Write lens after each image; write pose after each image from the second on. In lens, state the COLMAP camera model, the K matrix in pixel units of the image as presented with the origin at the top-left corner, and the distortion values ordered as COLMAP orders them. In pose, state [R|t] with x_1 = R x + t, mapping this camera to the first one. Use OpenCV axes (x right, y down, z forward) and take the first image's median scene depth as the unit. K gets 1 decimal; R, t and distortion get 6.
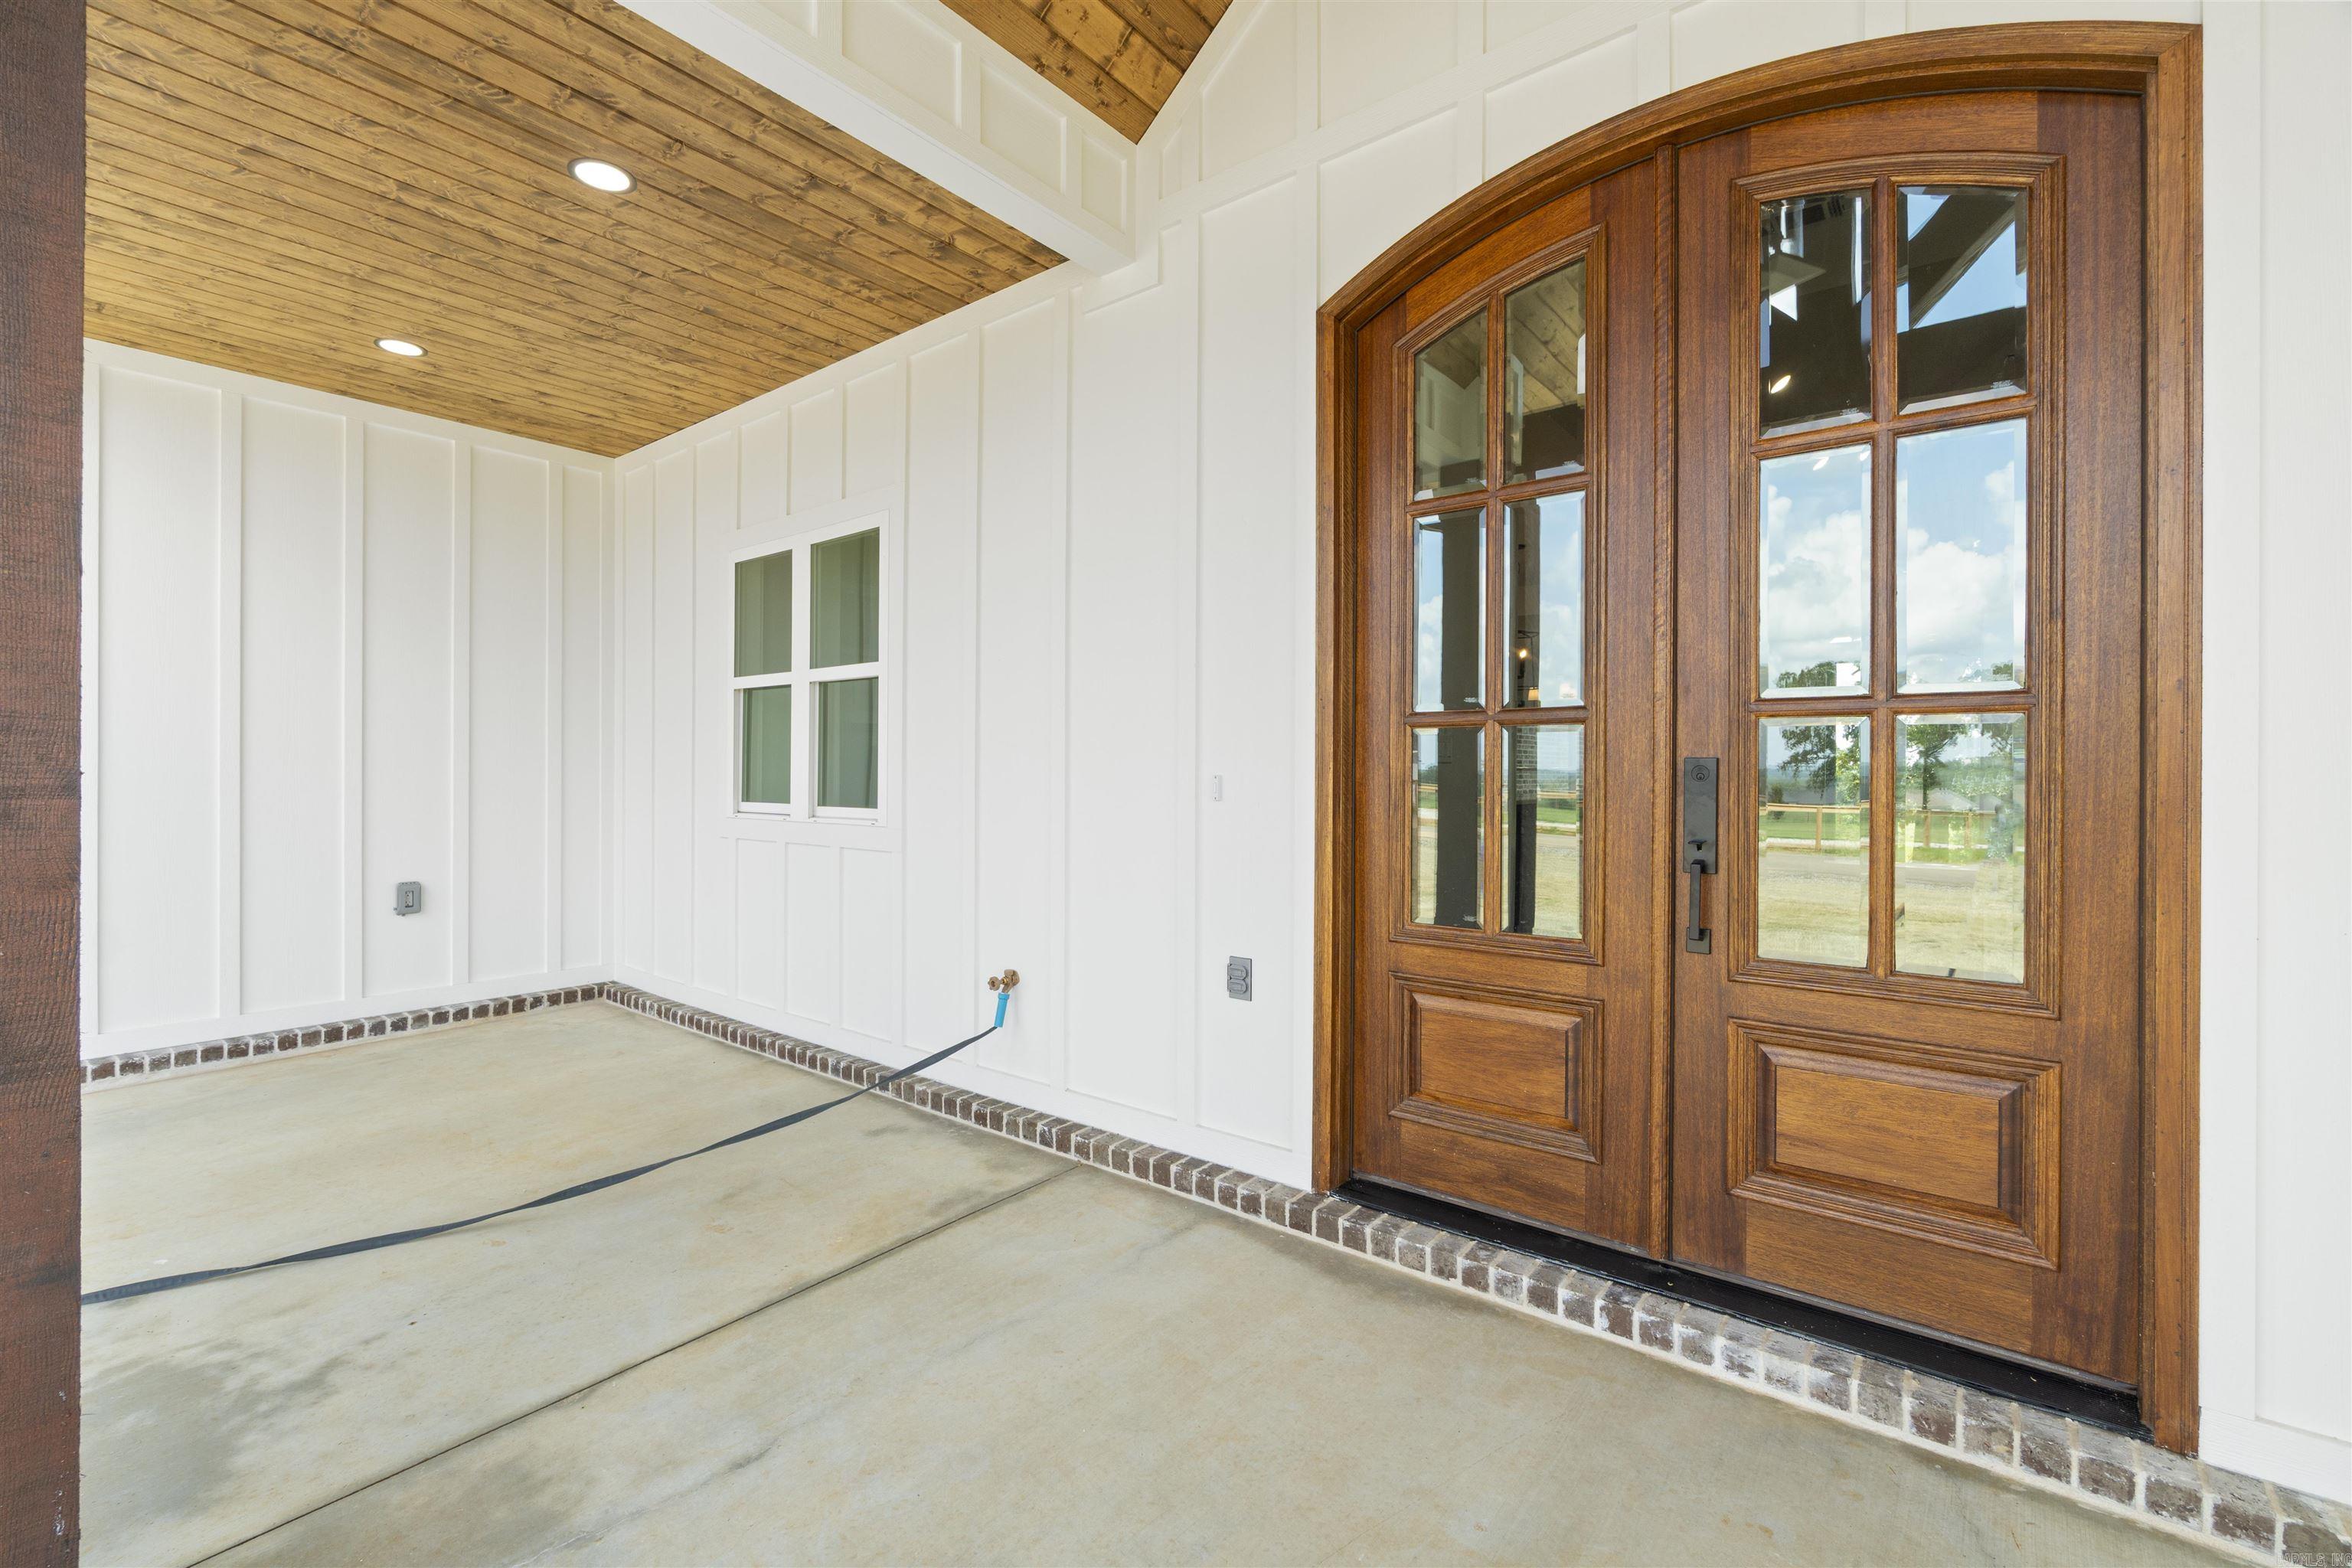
lens RADIAL K [[1022.3, 0, 1166.4], [0, 1022.3, 770.9], [0, 0, 1]] dist [-0.005898, 0.002825]
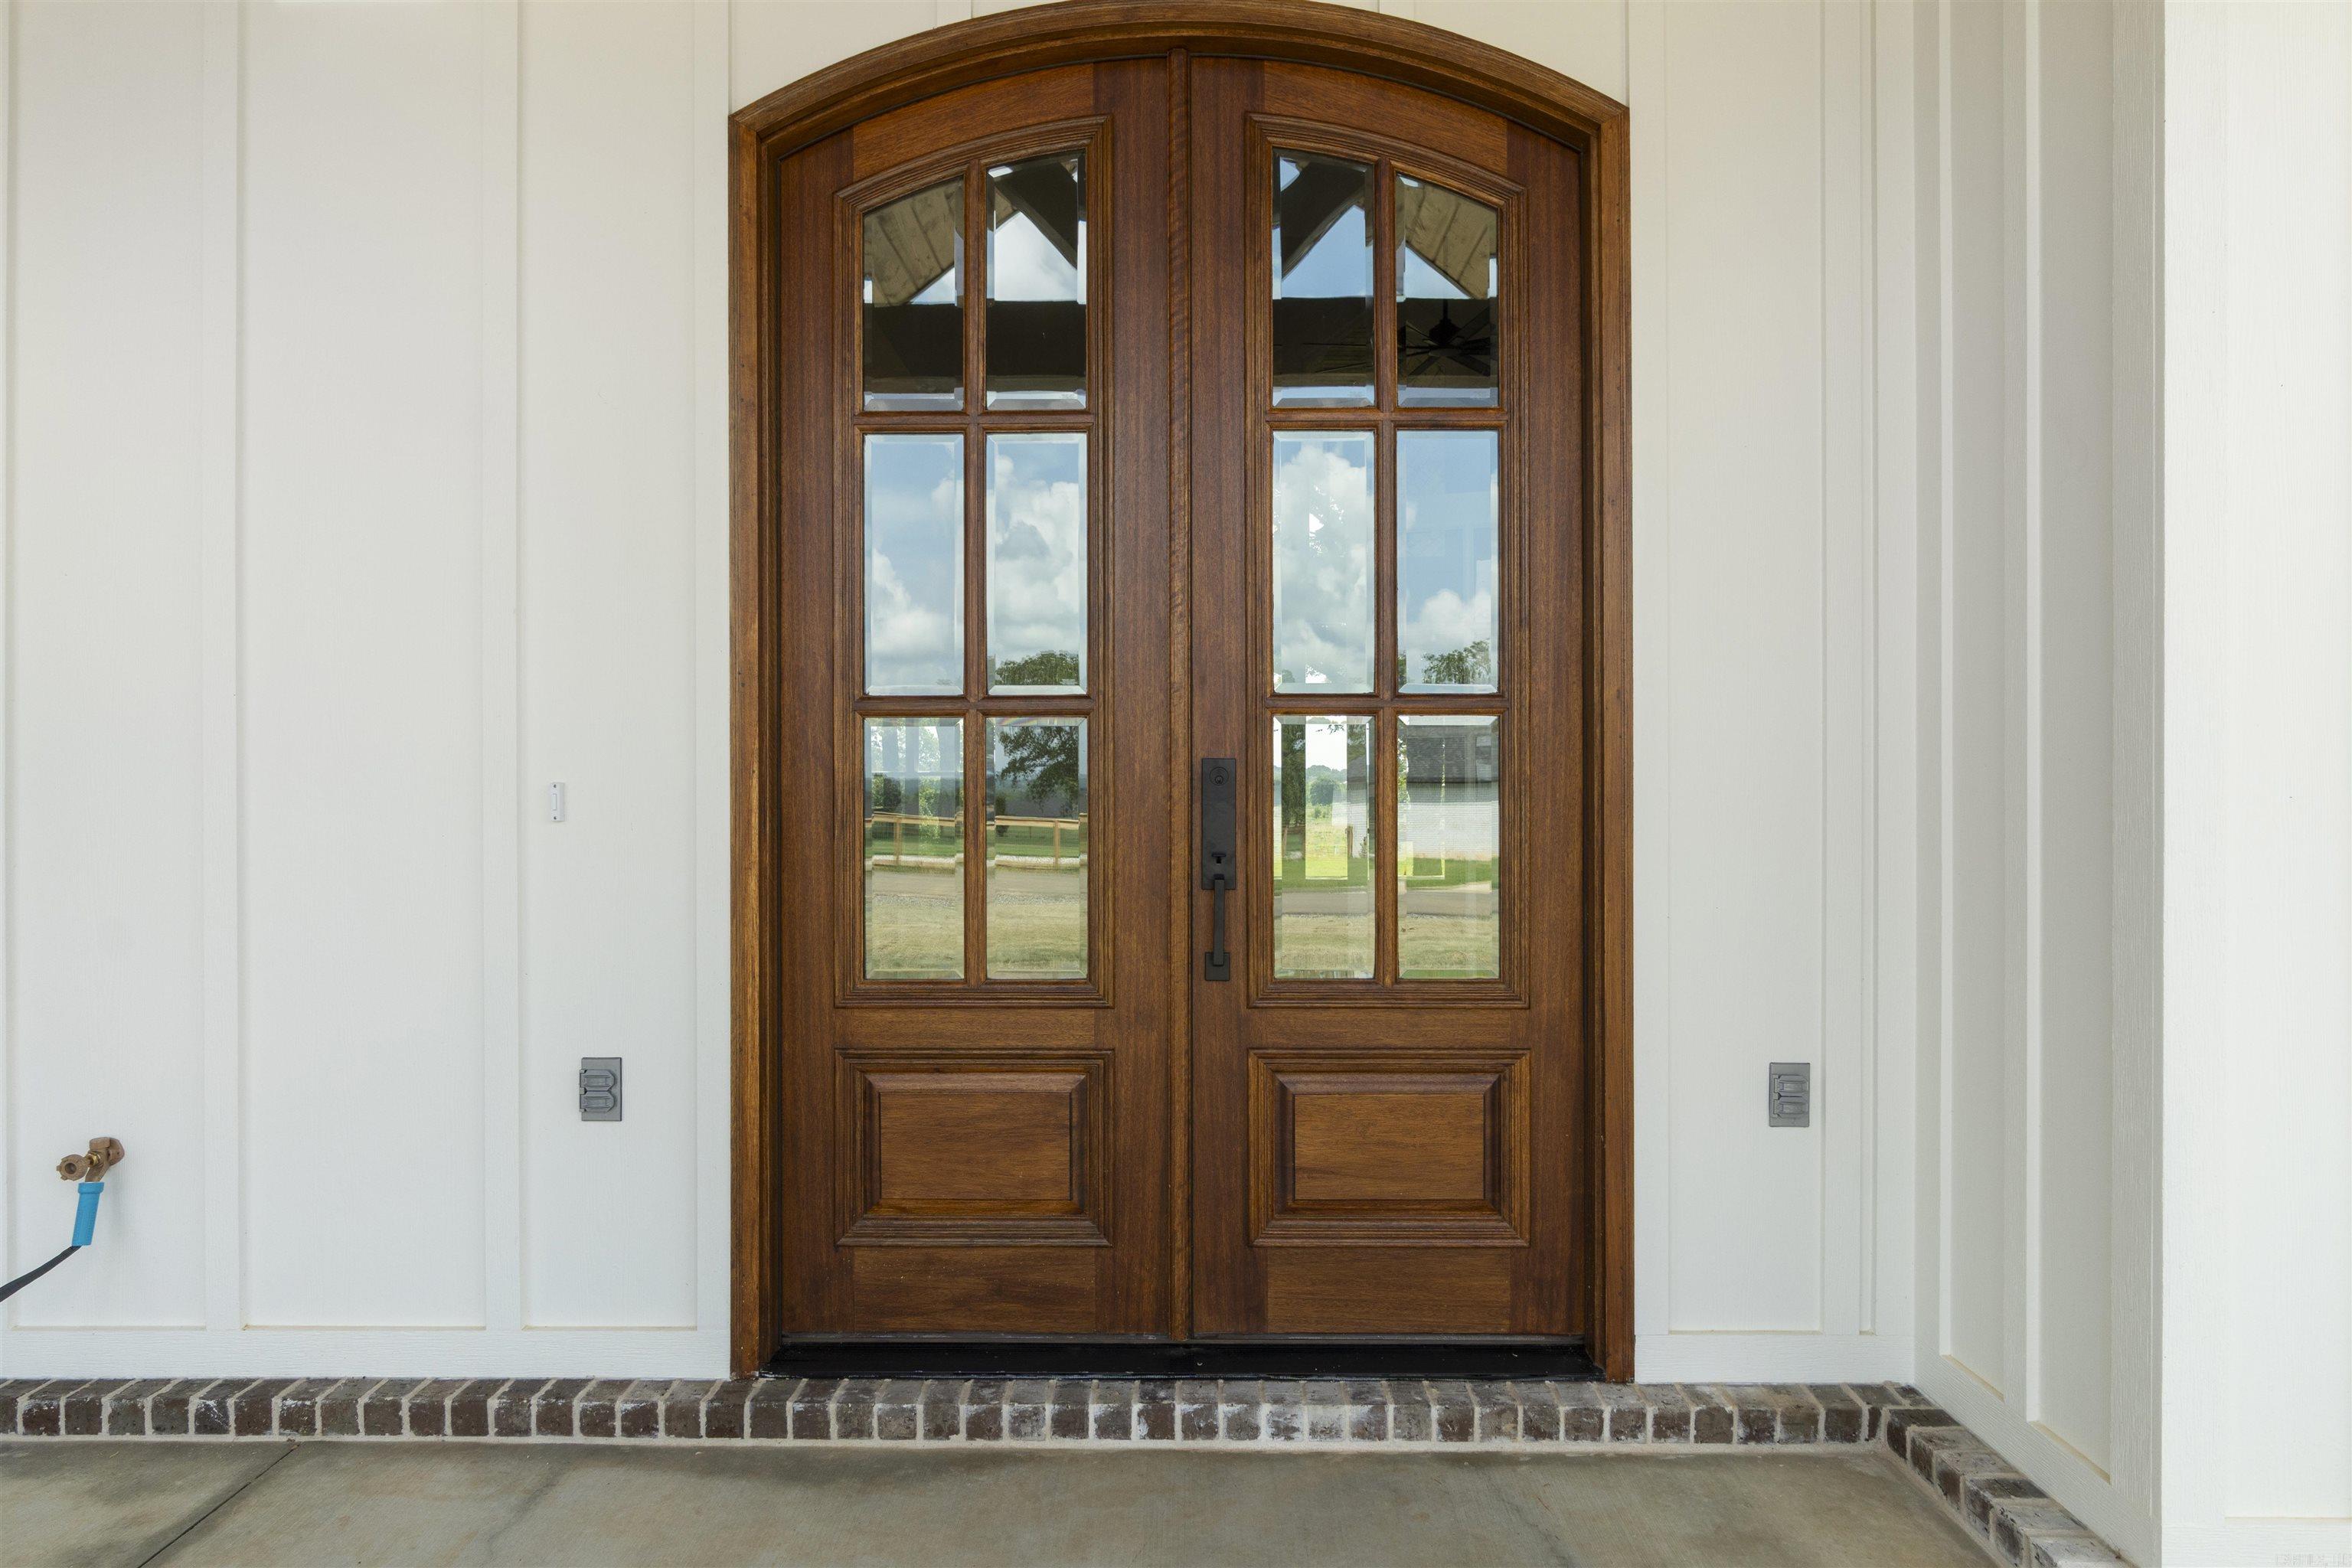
lens RADIAL K [[1417.1, 0, 1176.9], [0, 1417.1, 778.1], [0, 0, 1]] dist [-0.008597, 0.004794]
pose [[0.785416, -0.004463, 0.618952, -0.256298], [0.004360, 0.999989, 0.001678, 0.001885], [-0.618952, 0.001381, 0.785427, 0.062316]]
